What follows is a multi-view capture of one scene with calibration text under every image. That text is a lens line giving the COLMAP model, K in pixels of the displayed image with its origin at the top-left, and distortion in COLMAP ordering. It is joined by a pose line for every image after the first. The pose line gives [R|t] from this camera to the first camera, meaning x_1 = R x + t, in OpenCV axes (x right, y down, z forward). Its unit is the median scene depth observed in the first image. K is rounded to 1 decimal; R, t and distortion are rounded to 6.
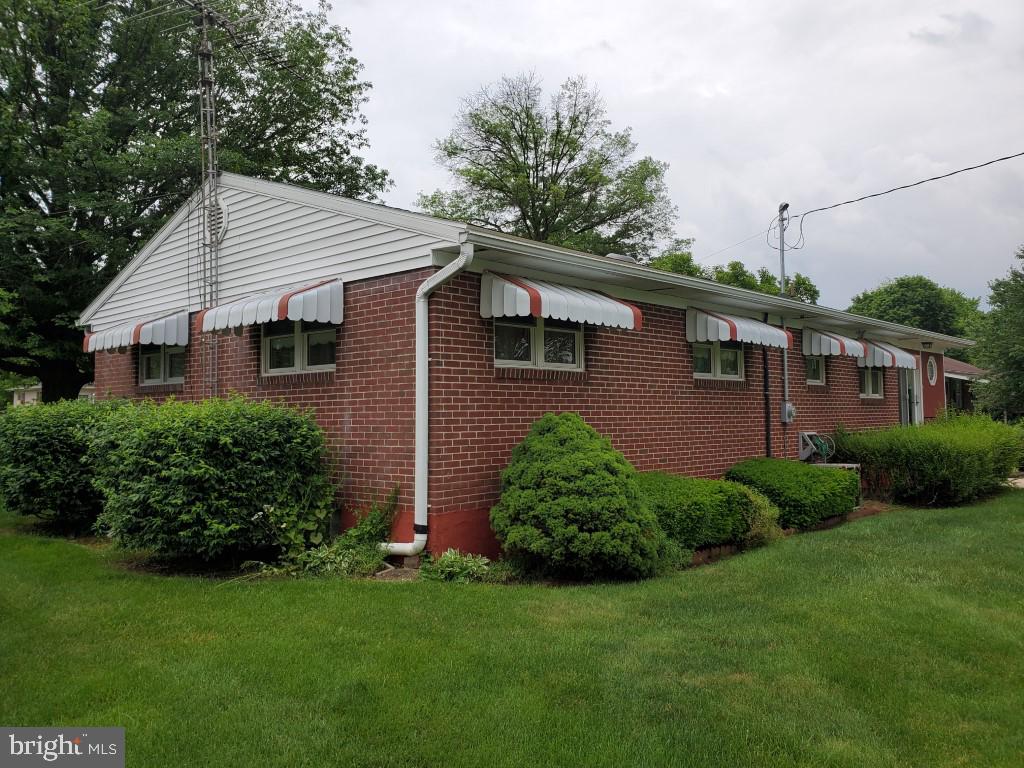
lens RADIAL K [[909.5, 0, 512.0], [0, 909.5, 384.0], [0, 0, 1]] dist [-0.174961, 0.184336]
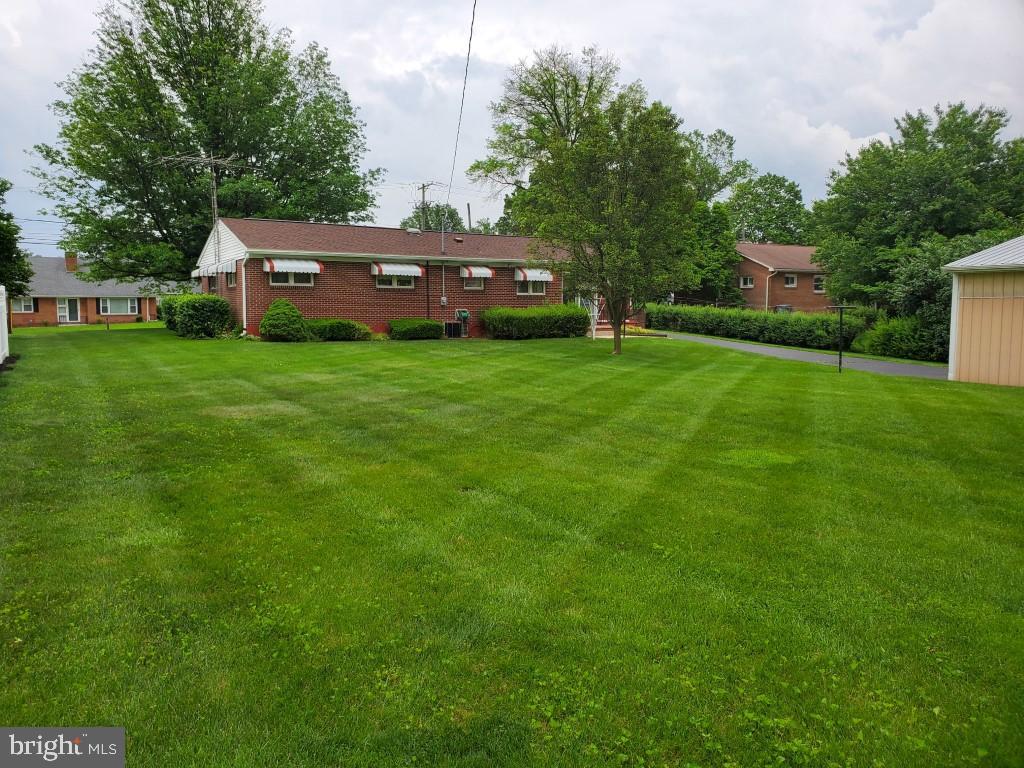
lens RADIAL K [[919.4, 0, 512.0], [0, 919.4, 384.0], [0, 0, 1]] dist [0.092381, -0.187272]
pose [[0.957038, 0.032968, -0.288083, 1.822102], [0.005373, 0.991329, 0.131296, -0.099896], [0.289914, -0.127203, 0.948562, -2.086998]]
